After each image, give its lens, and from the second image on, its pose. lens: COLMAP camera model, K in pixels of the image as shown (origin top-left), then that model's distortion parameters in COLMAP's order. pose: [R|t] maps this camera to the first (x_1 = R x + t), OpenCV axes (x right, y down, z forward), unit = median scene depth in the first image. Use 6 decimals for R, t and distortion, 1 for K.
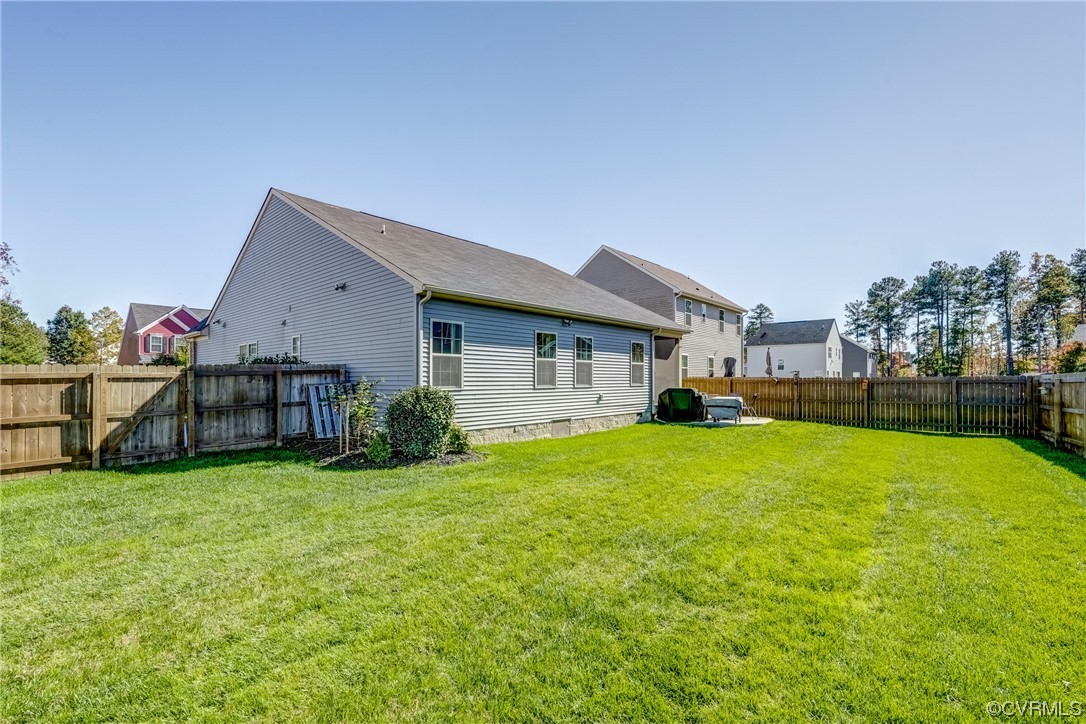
lens RADIAL K [[487.6, 0, 540.4], [0, 487.6, 373.3], [0, 0, 1]] dist [-0.011325, 0.006161]
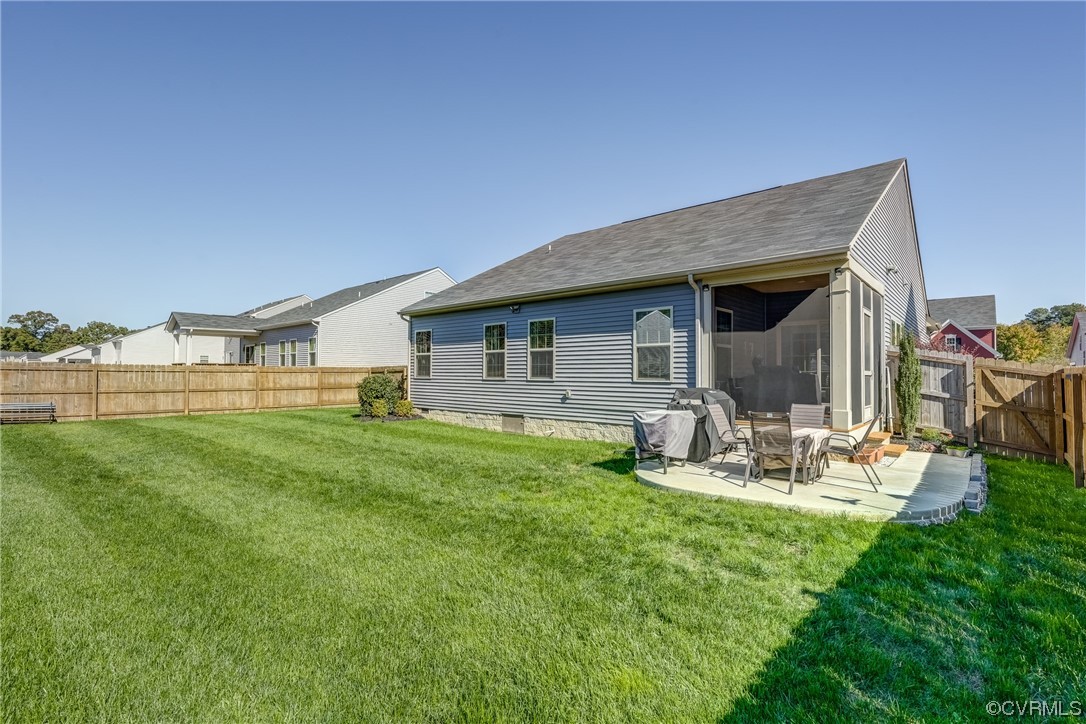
lens RADIAL K [[487.6, 0, 566.5], [0, 487.6, 371.3], [0, 0, 1]] dist [-0.011325, 0.006161]
pose [[0.024365, 0.000225, -0.999703, 0.914214], [0.014702, 0.999892, 0.000584, 0.012808], [0.999595, -0.014712, 0.024359, 1.009273]]
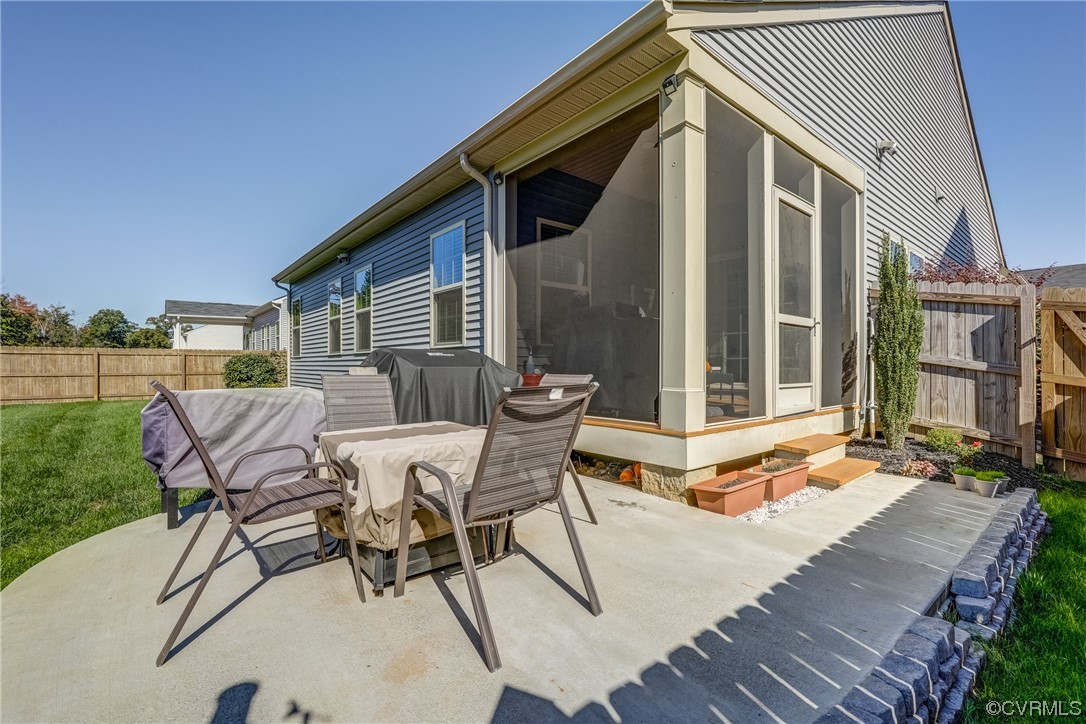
lens RADIAL K [[487.6, 0, 539.0], [0, 487.6, 371.3], [0, 0, 1]] dist [-0.011325, 0.006161]
pose [[-0.131457, 0.021153, -0.991096, 0.648509], [0.023101, 0.999566, 0.018270, 0.044456], [0.991053, -0.020494, -0.131888, 1.278241]]
